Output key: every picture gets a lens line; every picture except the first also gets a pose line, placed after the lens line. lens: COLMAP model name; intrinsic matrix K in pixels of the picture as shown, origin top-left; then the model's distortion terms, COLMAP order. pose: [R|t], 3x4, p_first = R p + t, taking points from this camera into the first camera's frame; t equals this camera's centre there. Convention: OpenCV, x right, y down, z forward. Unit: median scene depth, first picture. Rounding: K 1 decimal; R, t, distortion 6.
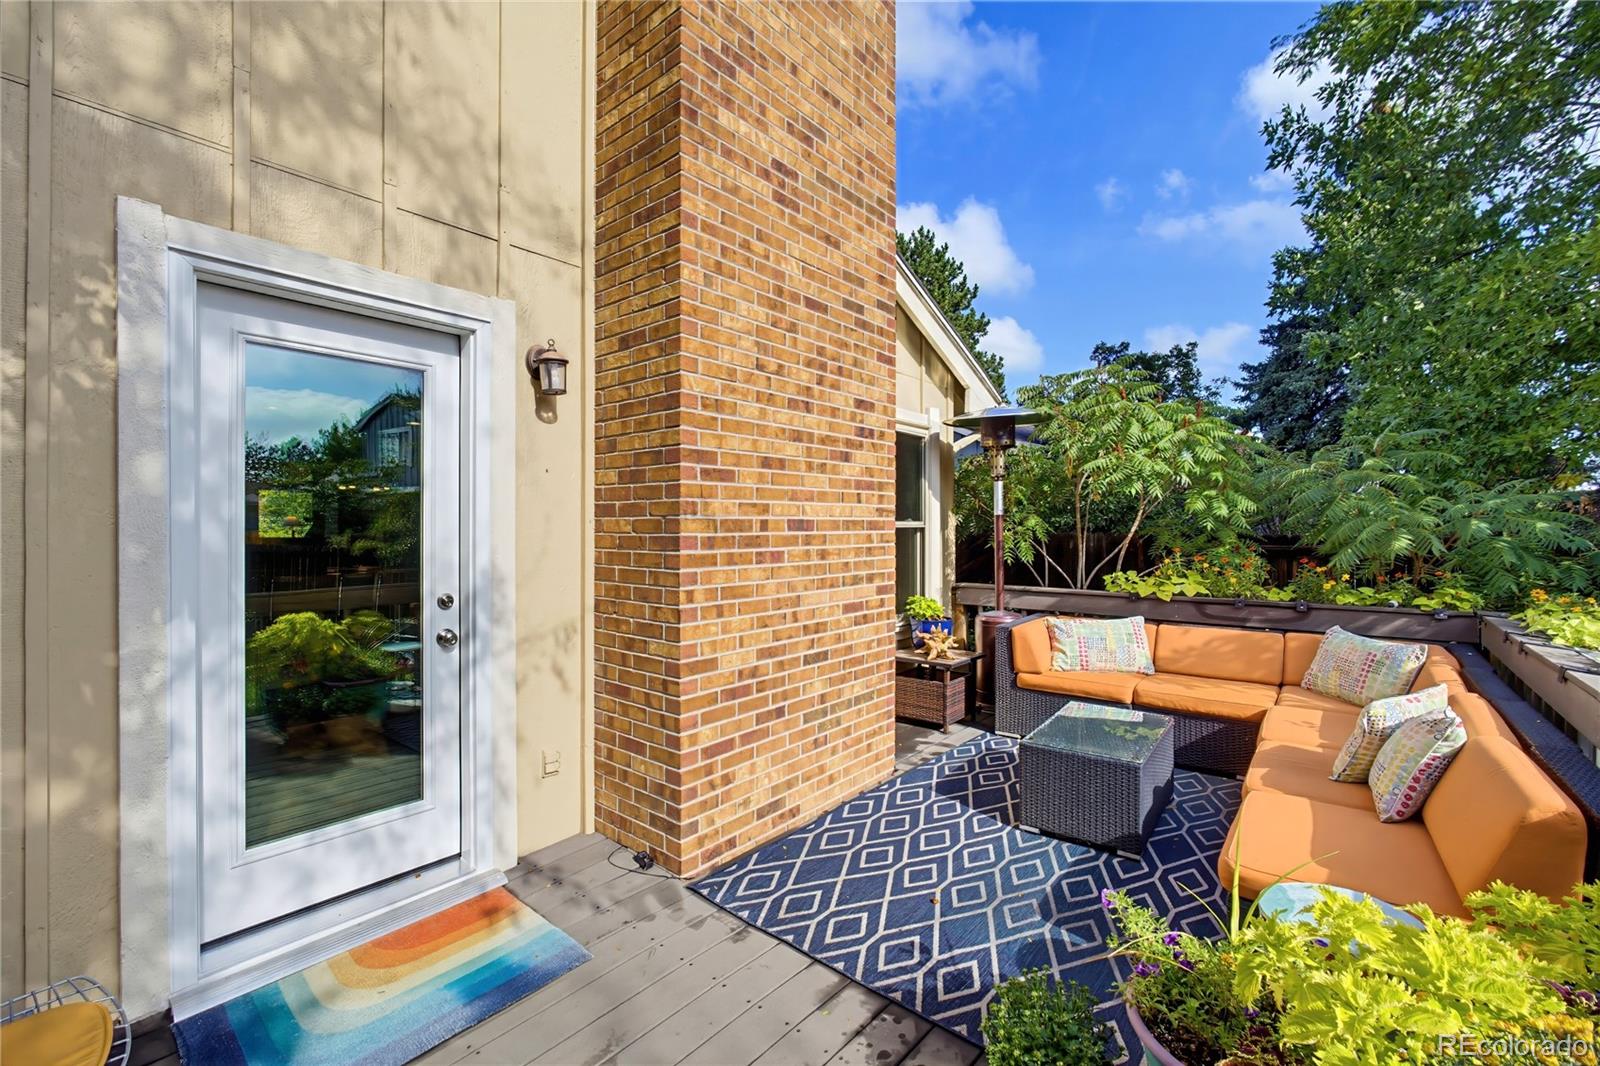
lens RADIAL K [[685.2, 0, 799.3], [0, 685.2, 534.2], [0, 0, 1]] dist [-0.002003, -0.000035]
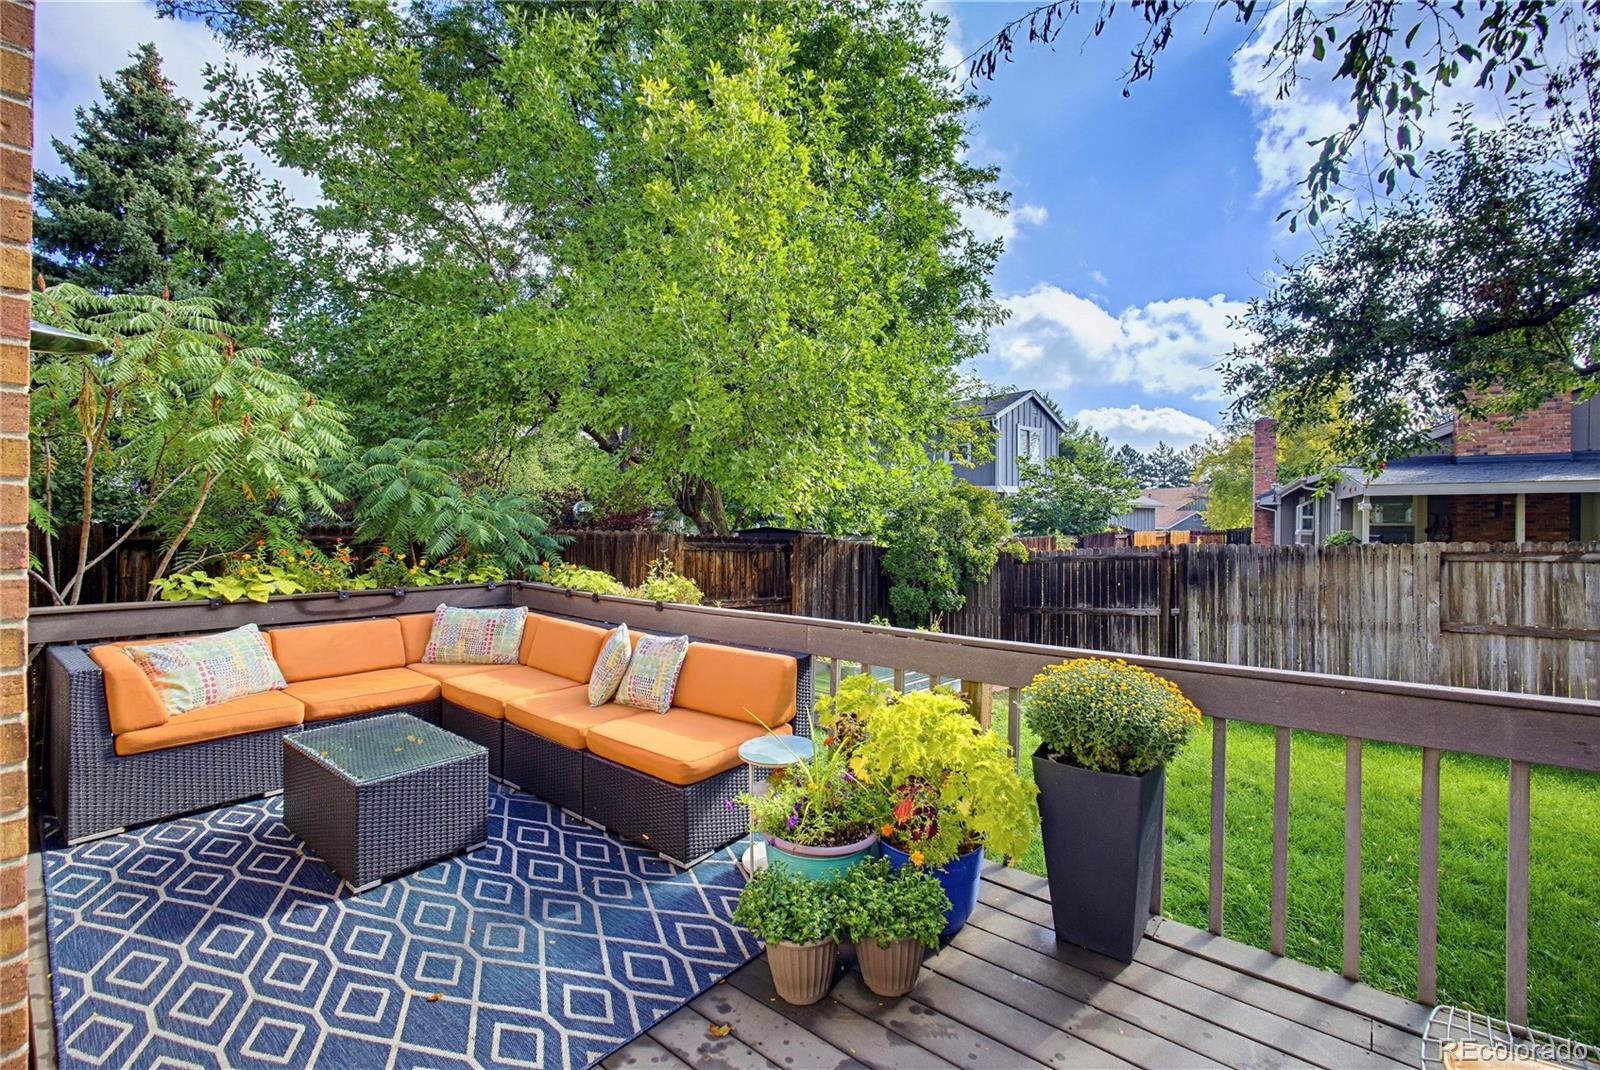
lens RADIAL K [[685.2, 0, 800.1], [0, 685.2, 529.3], [0, 0, 1]] dist [-0.002003, -0.000035]
pose [[0.006933, -0.005587, 0.999960, -0.370612], [0.000206, 0.999984, 0.005586, 0.001415], [-0.999976, 0.000168, 0.006934, 0.378114]]
